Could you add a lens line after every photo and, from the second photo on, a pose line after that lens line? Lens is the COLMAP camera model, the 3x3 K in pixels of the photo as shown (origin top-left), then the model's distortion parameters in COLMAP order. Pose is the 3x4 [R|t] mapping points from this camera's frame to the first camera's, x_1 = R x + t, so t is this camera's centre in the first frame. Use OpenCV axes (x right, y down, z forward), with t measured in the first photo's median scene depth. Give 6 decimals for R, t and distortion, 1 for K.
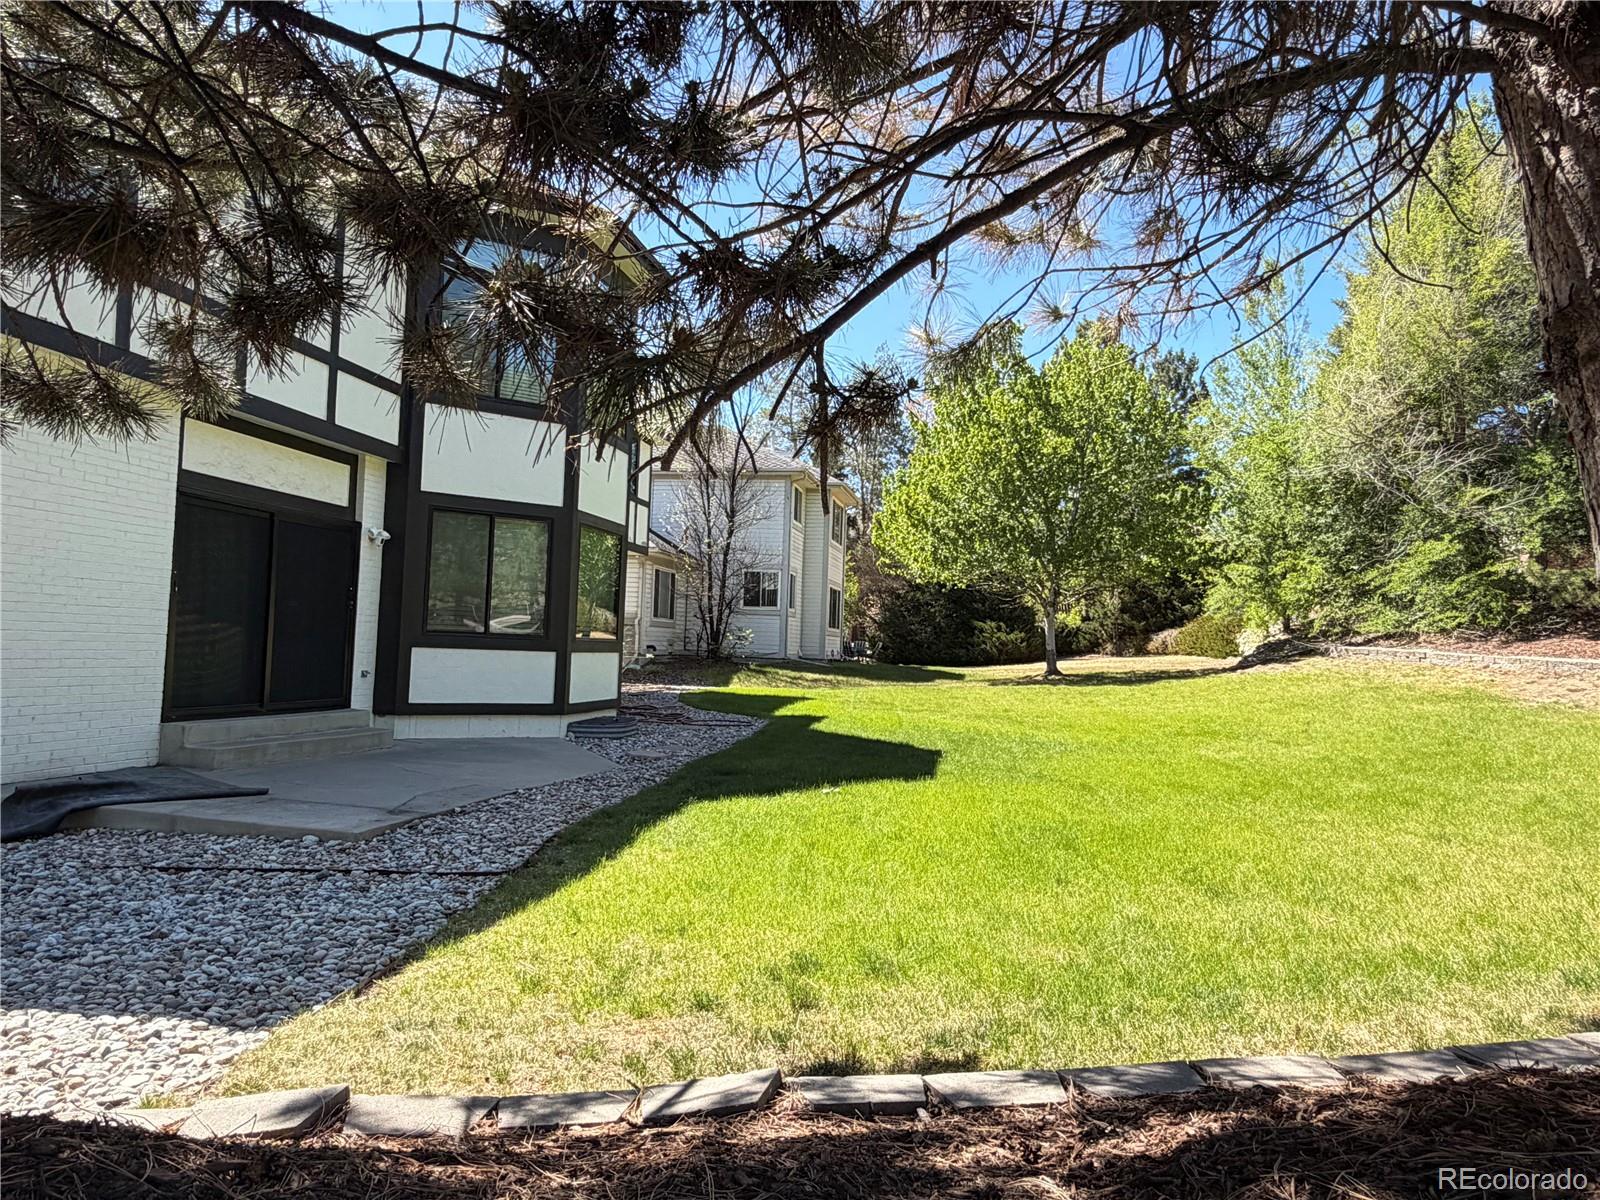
lens RADIAL K [[1089.0, 0, 802.2], [0, 1089.0, 597.7], [0, 0, 1]] dist [-0.011777, 0.023680]
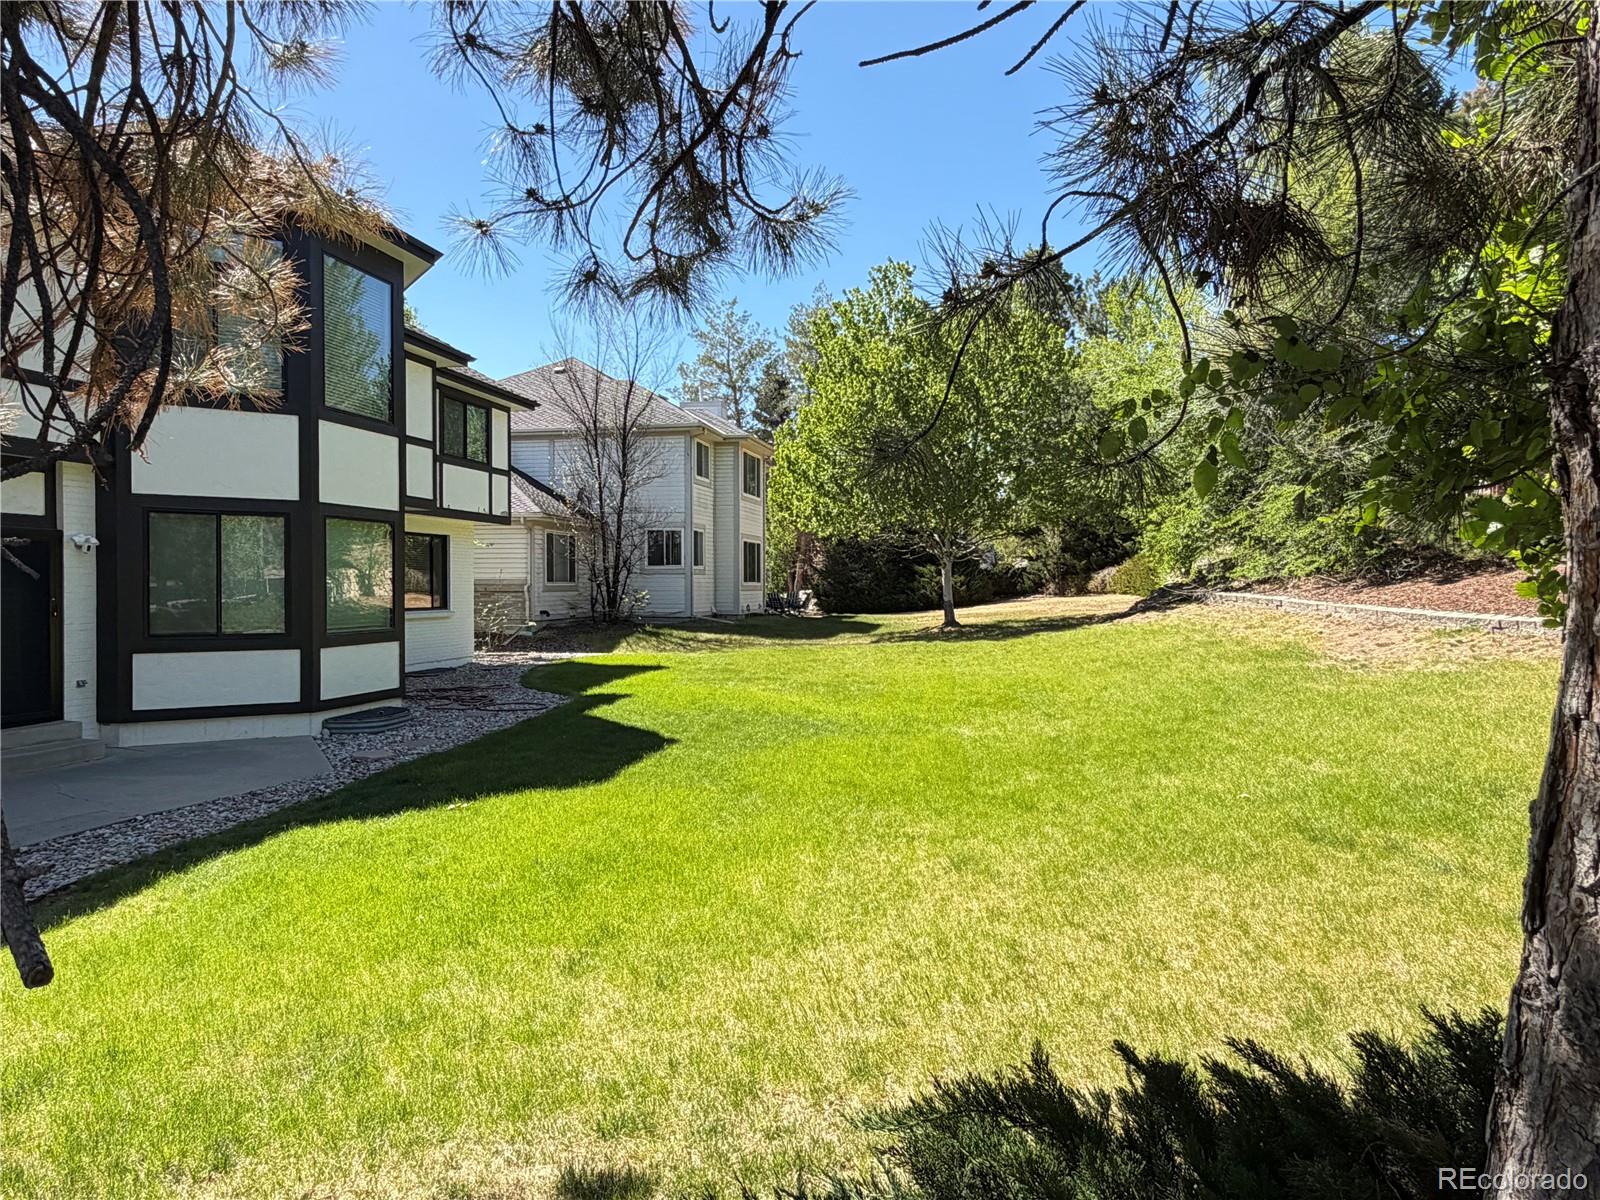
lens RADIAL K [[1089.0, 0, 805.6], [0, 1089.0, 602.5], [0, 0, 1]] dist [-0.011777, 0.023680]
pose [[0.998883, -0.036886, -0.029533, 0.279259], [0.038733, 0.997157, 0.064629, -0.040833], [0.027065, -0.065701, 0.997472, 0.040777]]
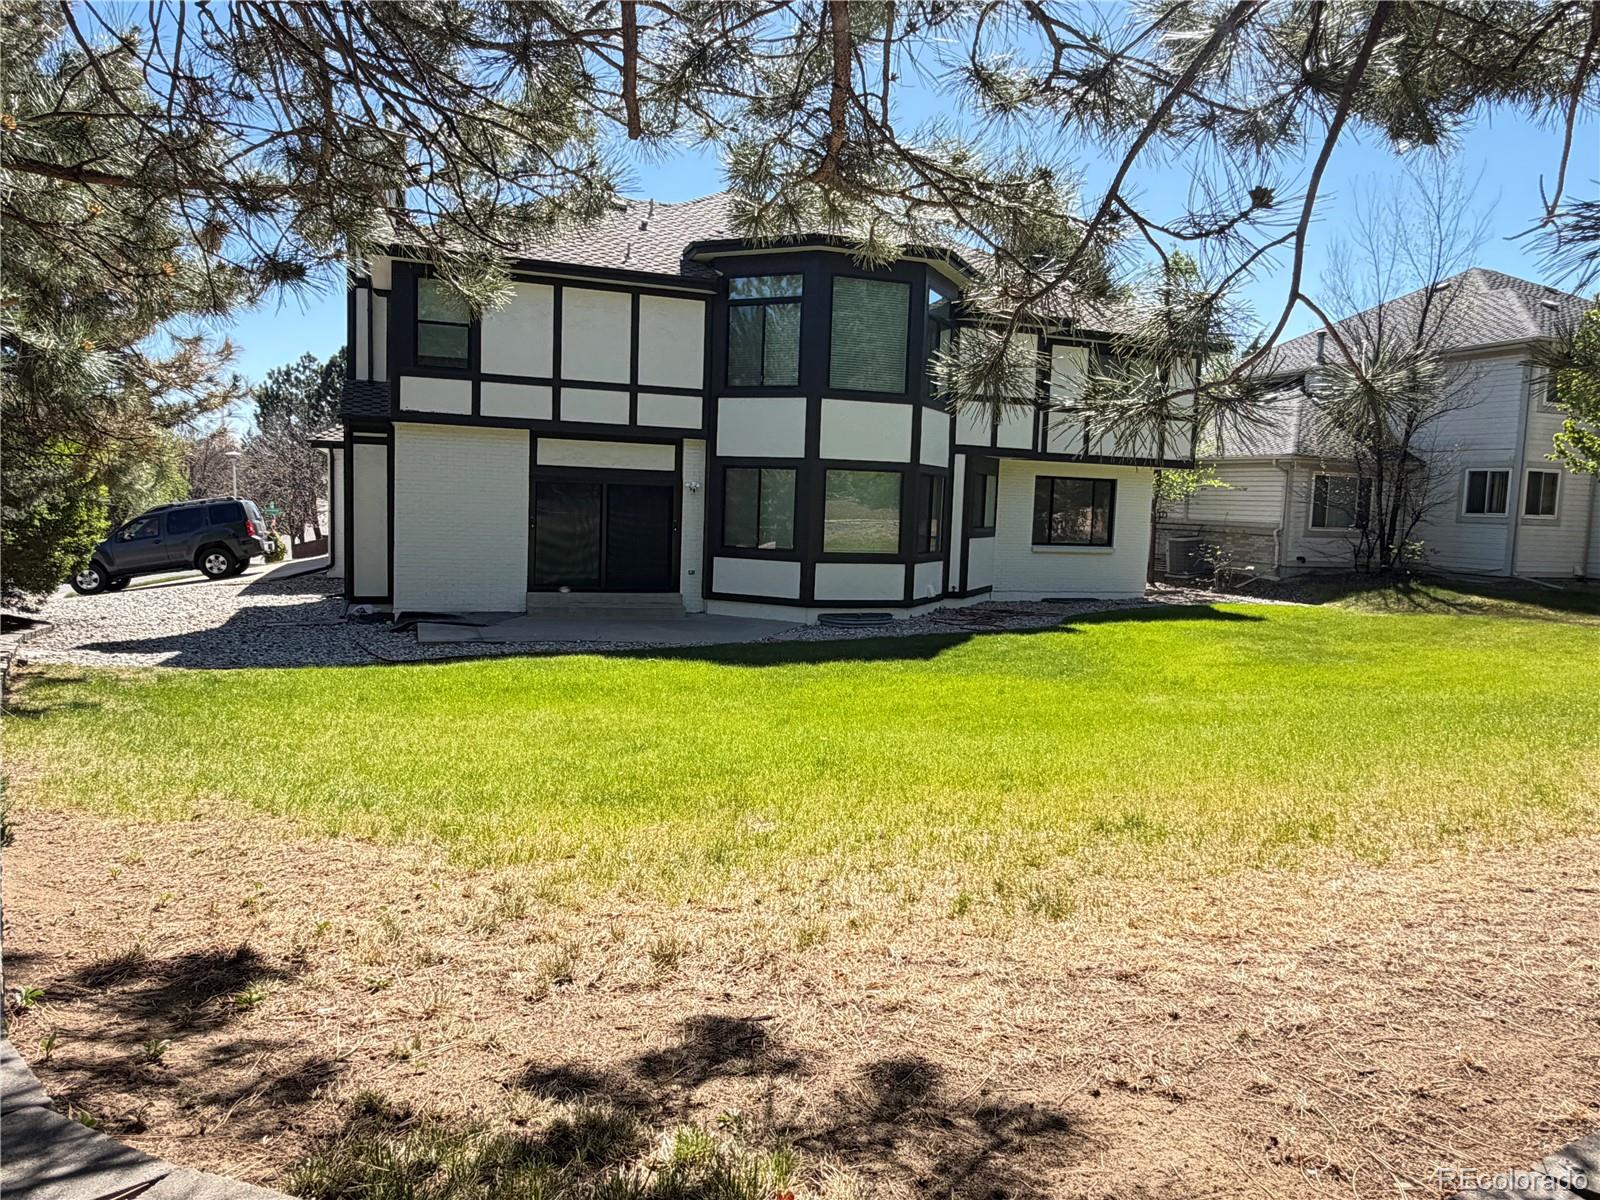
lens RADIAL K [[1089.0, 0, 800.8], [0, 1089.0, 598.4], [0, 0, 1]] dist [-0.011777, 0.023680]
pose [[0.456054, 0.058985, -0.887995, 1.099555], [0.026600, 0.996452, 0.079850, -0.016881], [0.889555, -0.060037, 0.452867, 0.393199]]
